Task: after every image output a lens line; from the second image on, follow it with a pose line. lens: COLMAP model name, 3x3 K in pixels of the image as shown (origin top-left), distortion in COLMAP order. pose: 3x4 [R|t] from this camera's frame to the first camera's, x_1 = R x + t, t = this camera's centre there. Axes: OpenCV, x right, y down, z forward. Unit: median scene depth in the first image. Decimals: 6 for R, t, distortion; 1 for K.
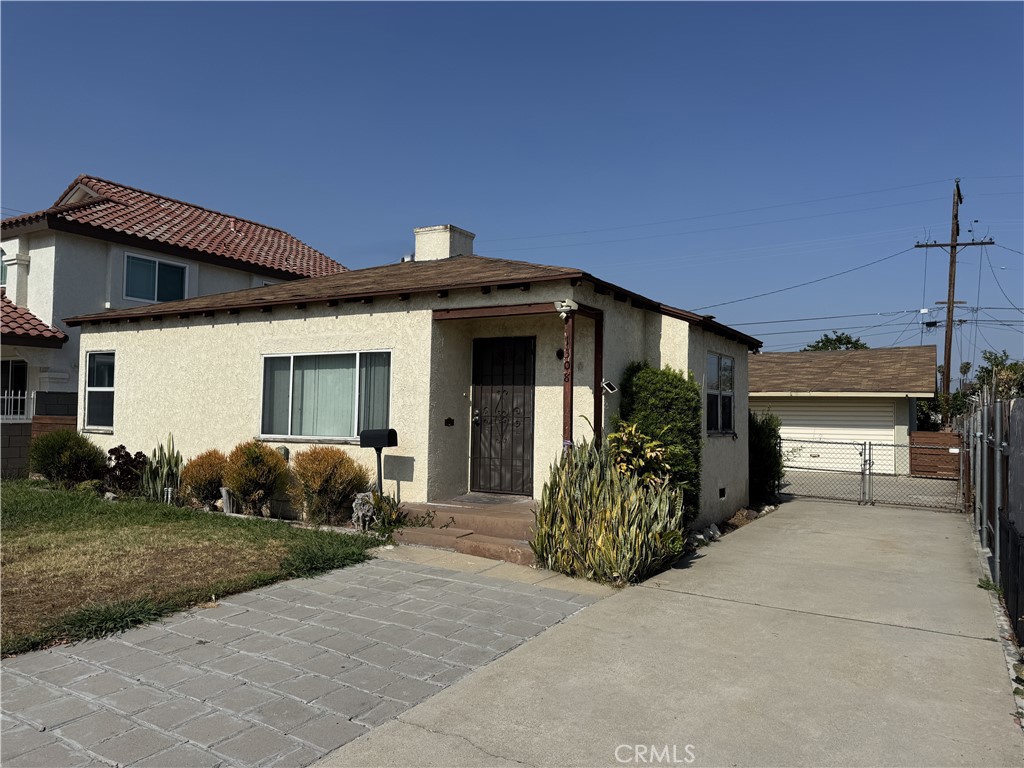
lens RADIAL K [[708.4, 0, 507.6], [0, 708.4, 380.5], [0, 0, 1]] dist [0.139849, -0.157518]
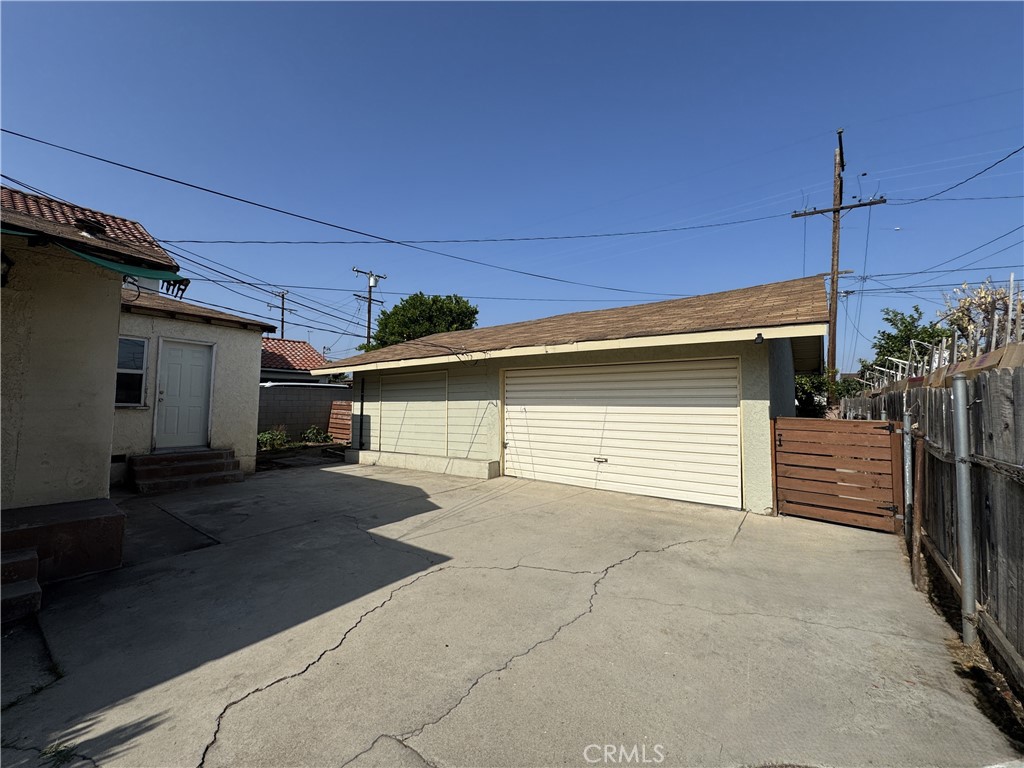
lens RADIAL K [[410.3, 0, 512.7], [0, 410.3, 381.6], [0, 0, 1]] dist [-0.002507, 0.000143]
pose [[0.994343, -0.013882, -0.105308, 0.718716], [0.012824, 0.999860, -0.010709, 0.082087], [0.105442, 0.009298, 0.994382, 1.247962]]
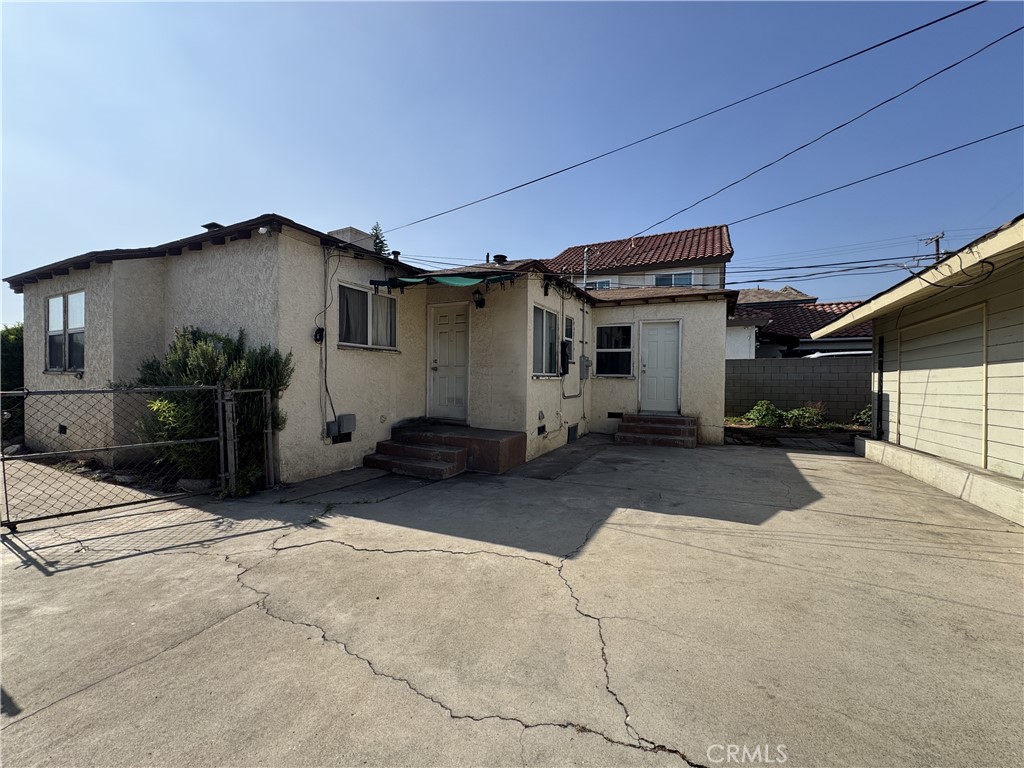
lens RADIAL K [[410.3, 0, 512.7], [0, 410.3, 381.6], [0, 0, 1]] dist [-0.002507, 0.000143]
pose [[0.071602, -0.010994, -0.997373, 1.048825], [0.041014, 0.999126, -0.008068, 0.145461], [0.996590, -0.040329, 0.071990, 1.818038]]
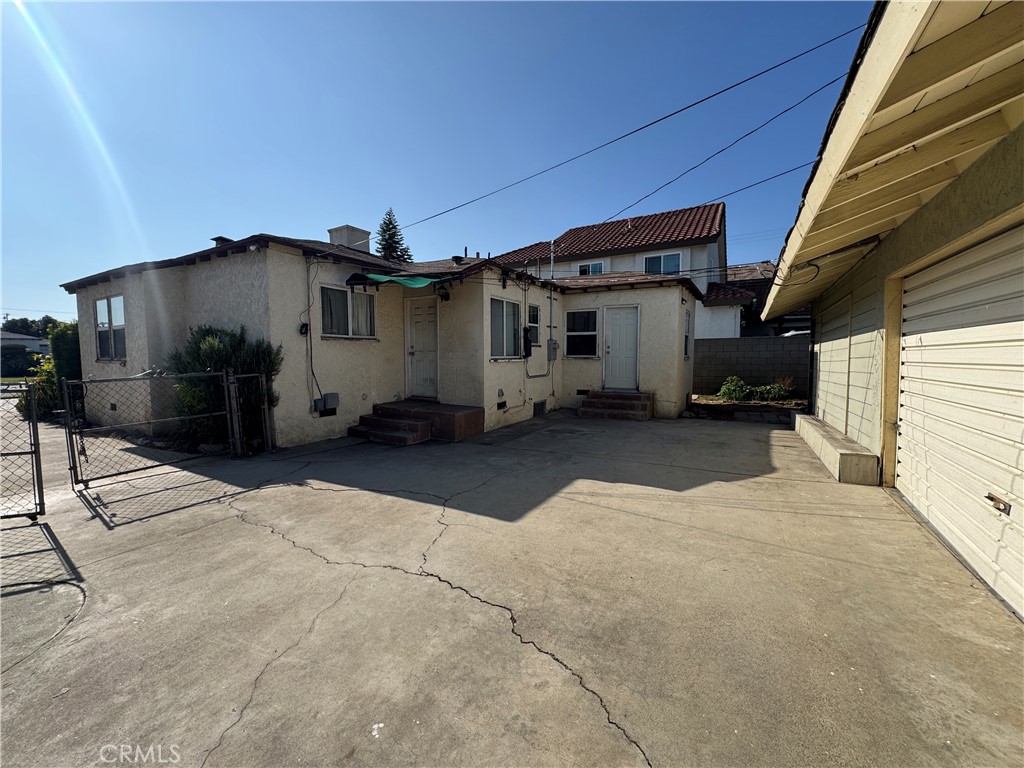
lens RADIAL K [[410.3, 0, 512.7], [0, 410.3, 381.6], [0, 0, 1]] dist [-0.002507, 0.000143]
pose [[0.012325, 0.041833, -0.999049, 1.257219], [0.052722, 0.997708, 0.042427, 0.142421], [0.998533, -0.053195, 0.010091, 2.022433]]
